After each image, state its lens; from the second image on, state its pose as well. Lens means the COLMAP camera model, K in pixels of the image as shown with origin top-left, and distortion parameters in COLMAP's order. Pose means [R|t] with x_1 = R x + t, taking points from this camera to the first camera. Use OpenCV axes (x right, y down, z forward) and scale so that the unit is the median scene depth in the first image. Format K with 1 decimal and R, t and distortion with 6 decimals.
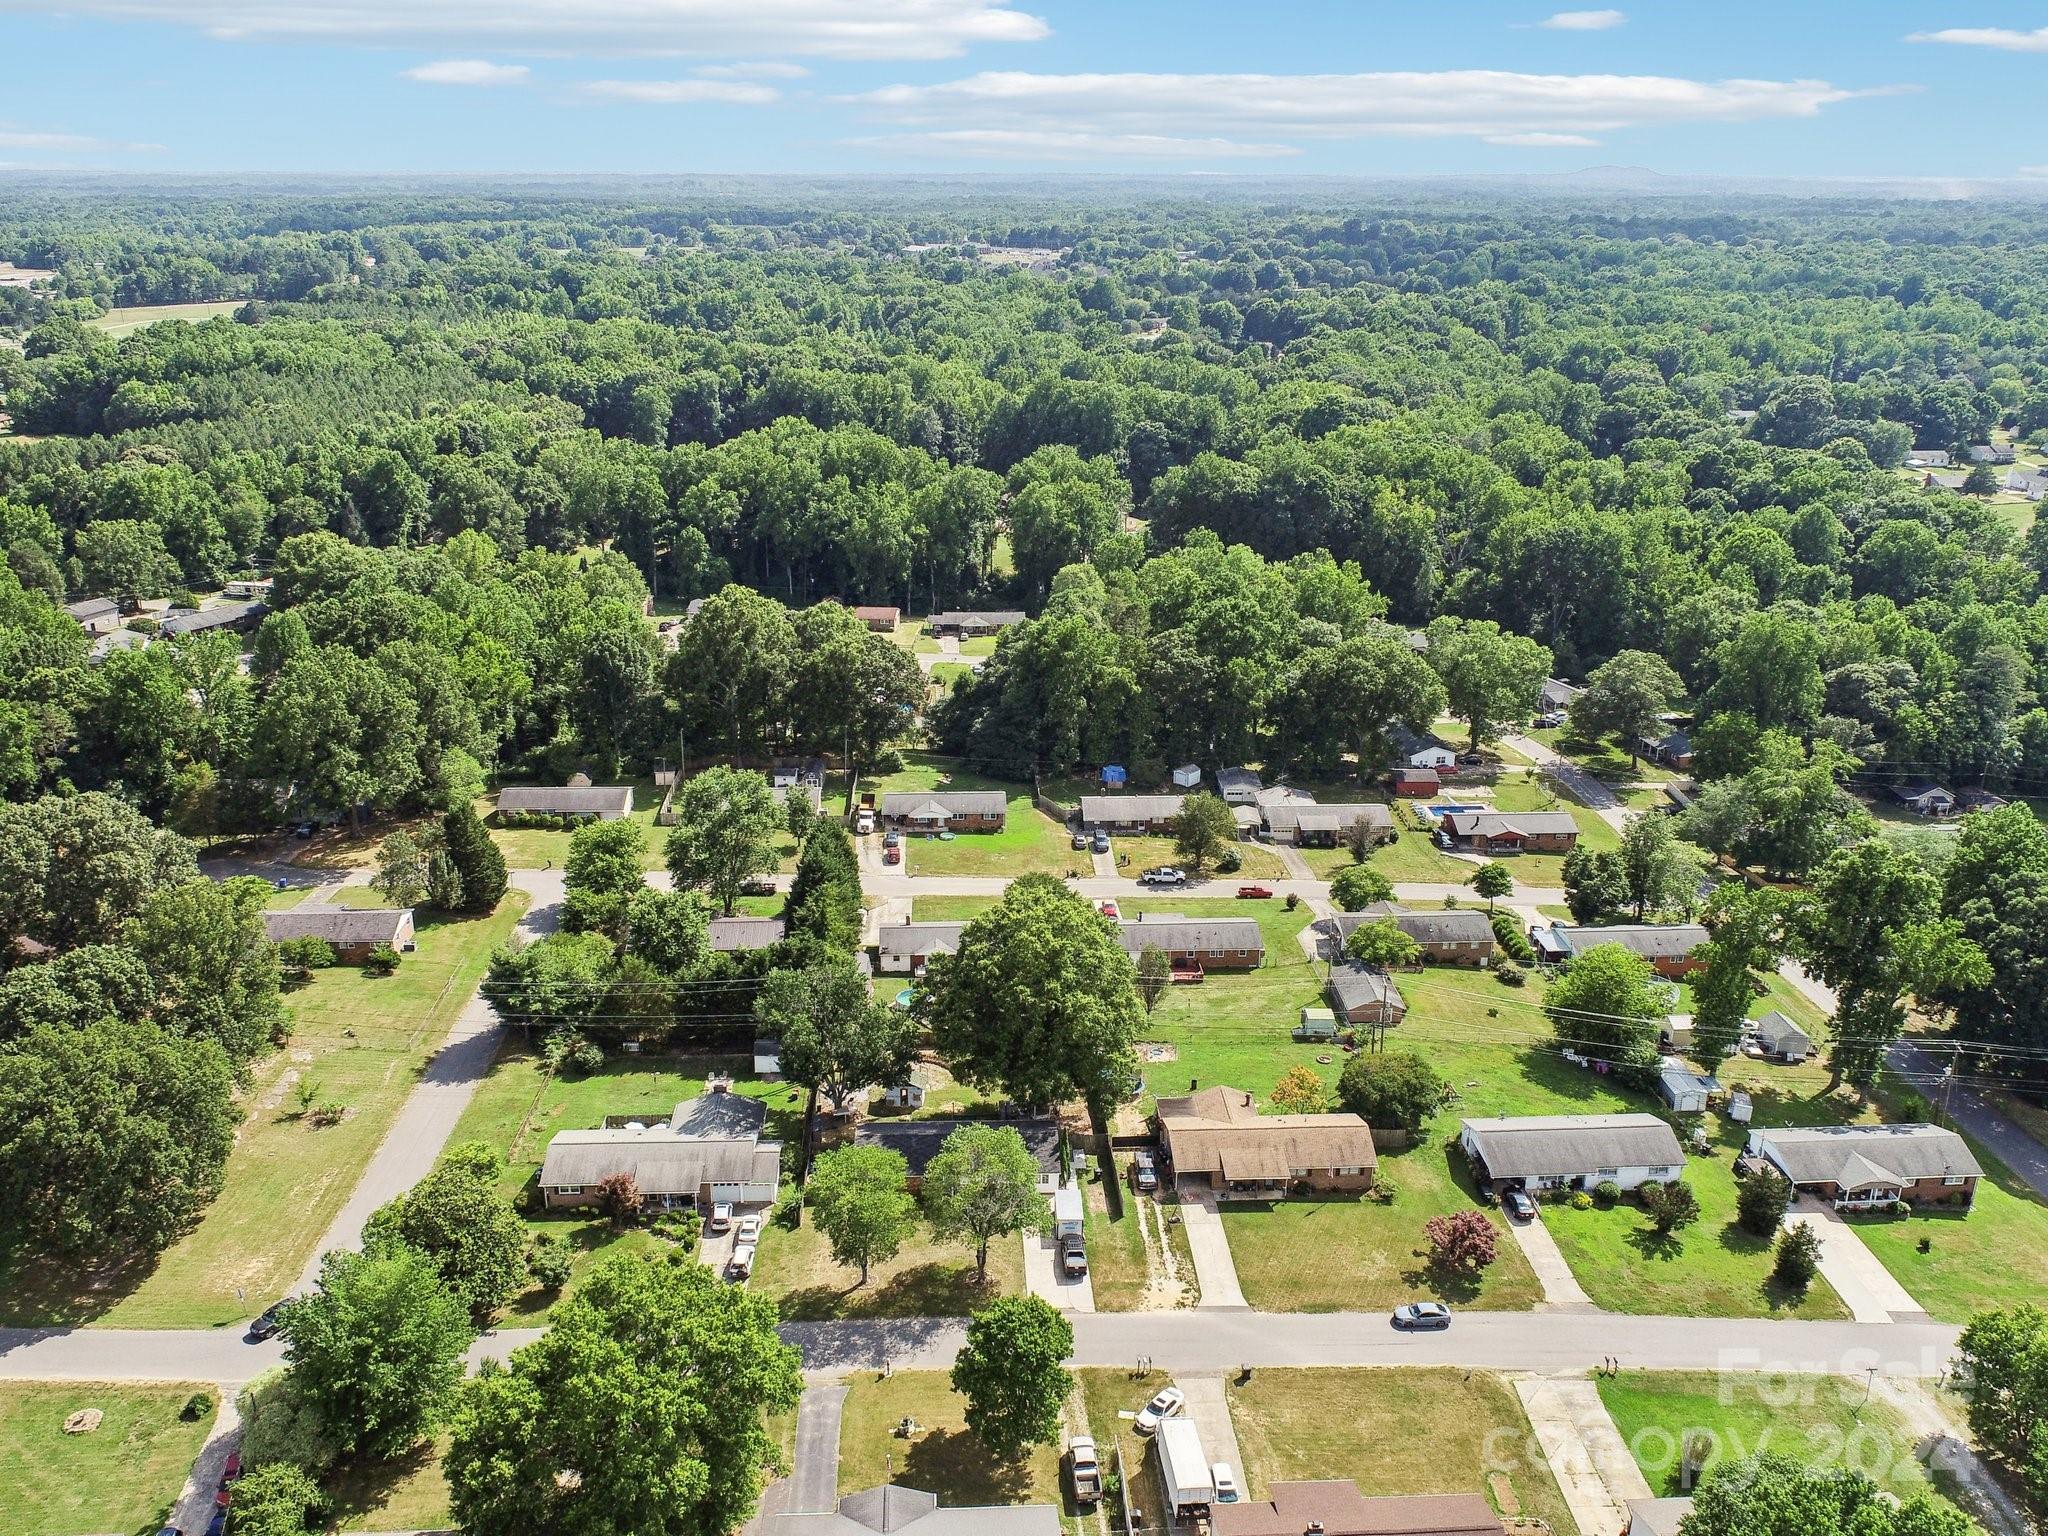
lens RADIAL K [[1556.3, 0, 991.8], [0, 1556.3, 718.4], [0, 0, 1]] dist [-0.016241, 0.005791]
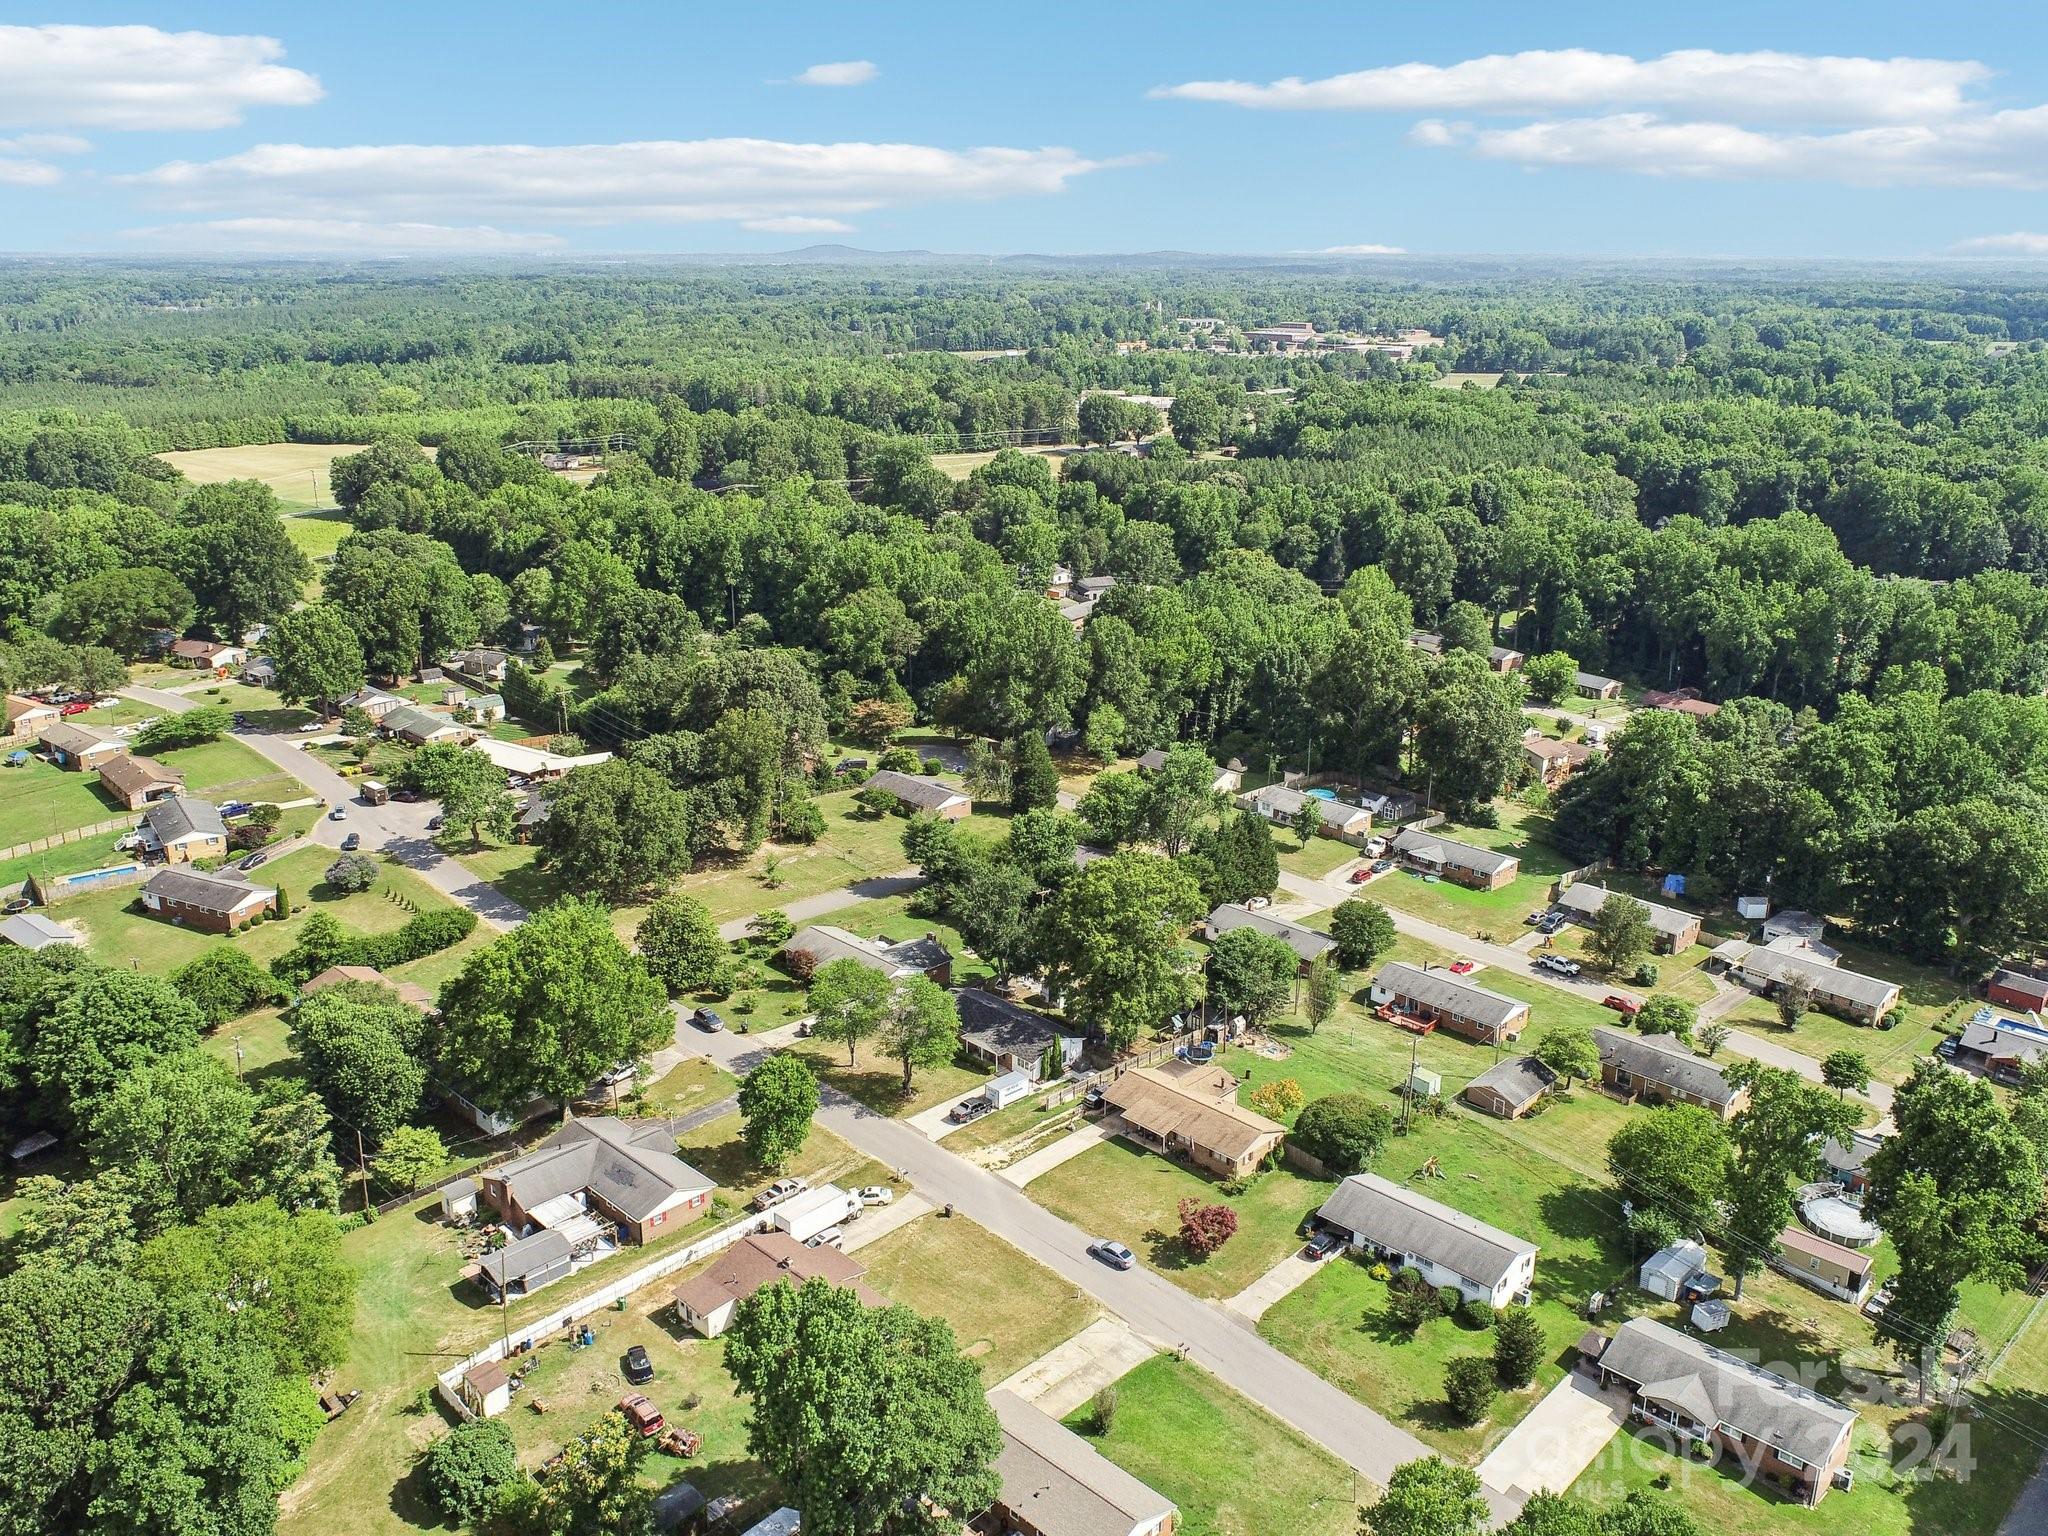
lens RADIAL K [[1556.3, 0, 991.8], [0, 1556.3, 718.4], [0, 0, 1]] dist [-0.016241, 0.005791]
pose [[0.697573, 0.208740, -0.685434, 0.751997], [-0.241780, 0.969090, 0.049062, -0.011703], [0.674488, 0.131500, 0.726480, 0.082012]]
